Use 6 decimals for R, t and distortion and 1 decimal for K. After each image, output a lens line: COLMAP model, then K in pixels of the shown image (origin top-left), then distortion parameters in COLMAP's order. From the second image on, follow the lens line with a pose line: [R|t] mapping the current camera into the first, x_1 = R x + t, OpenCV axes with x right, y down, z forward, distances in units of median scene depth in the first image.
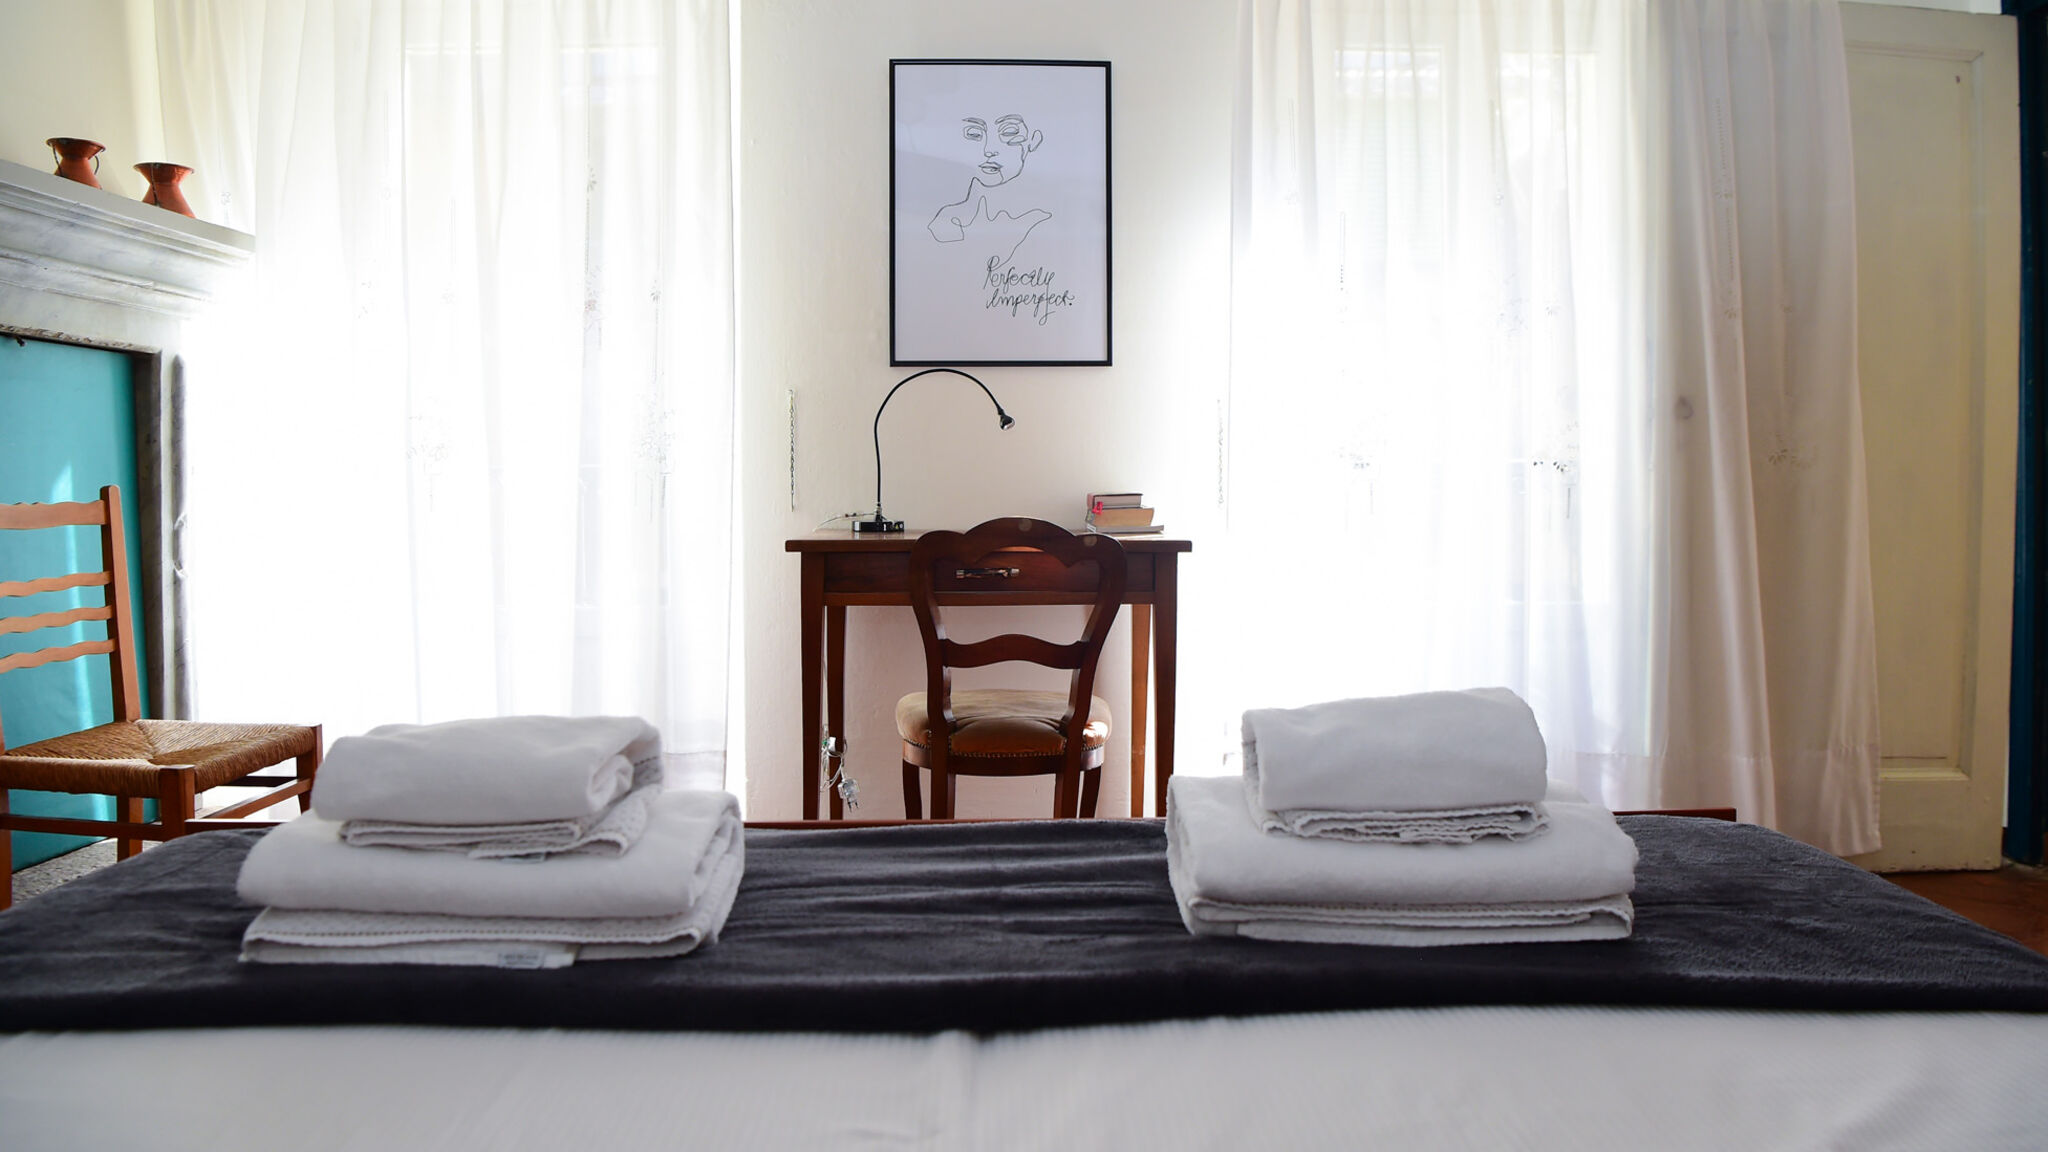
lens RADIAL K [[1414.4, 0, 1021.2], [0, 1414.4, 568.7], [0, 0, 1]] dist [-0.075861, 0.013052]
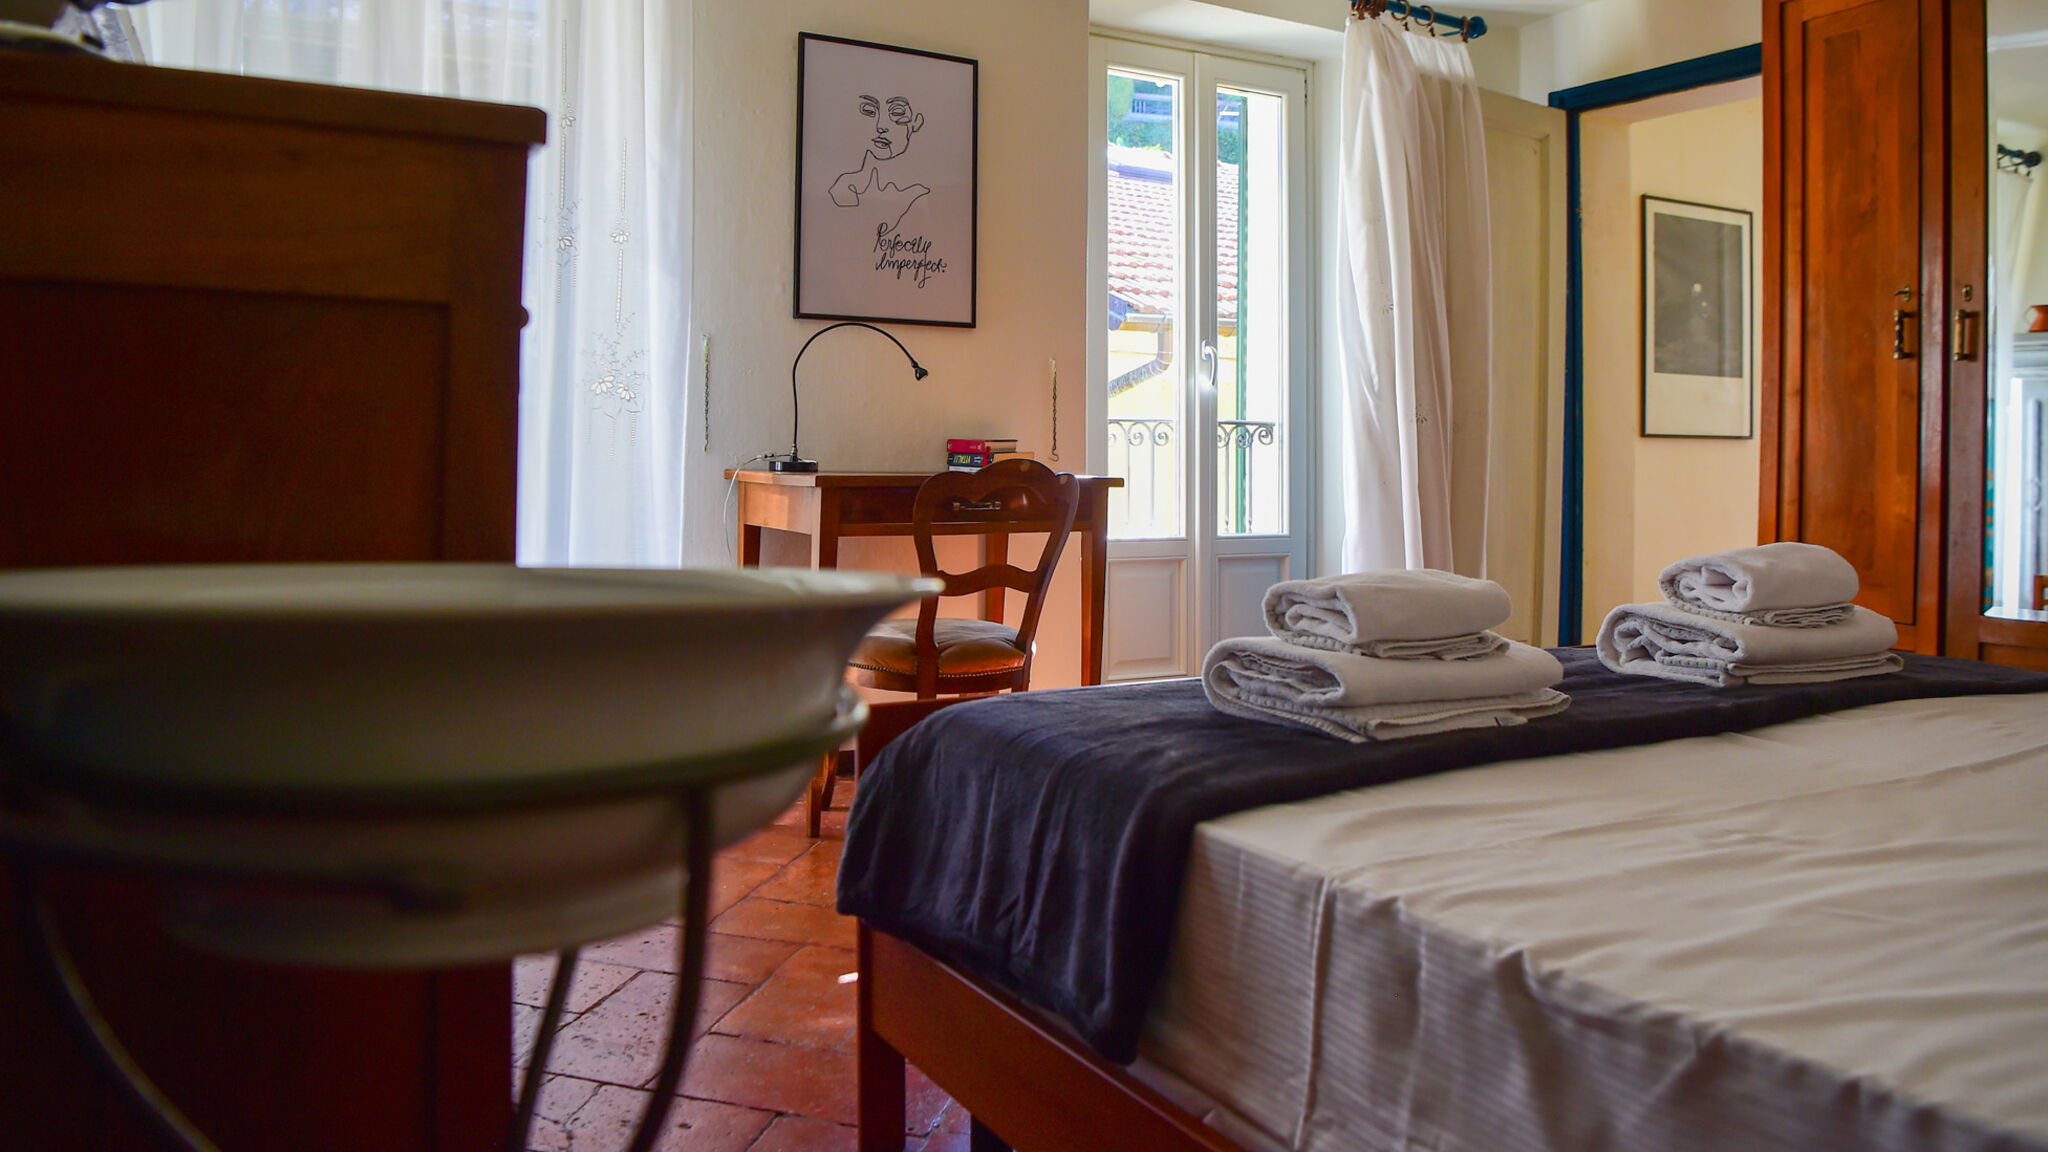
lens RADIAL K [[1414.4, 0, 1057.2], [0, 1414.4, 504.9], [0, 0, 1]] dist [-0.075861, 0.013052]
pose [[0.891558, -0.004561, 0.452884, -0.406197], [0.012461, 0.999818, -0.014462, 0.016471], [-0.452736, 0.018537, 0.891452, -0.040221]]
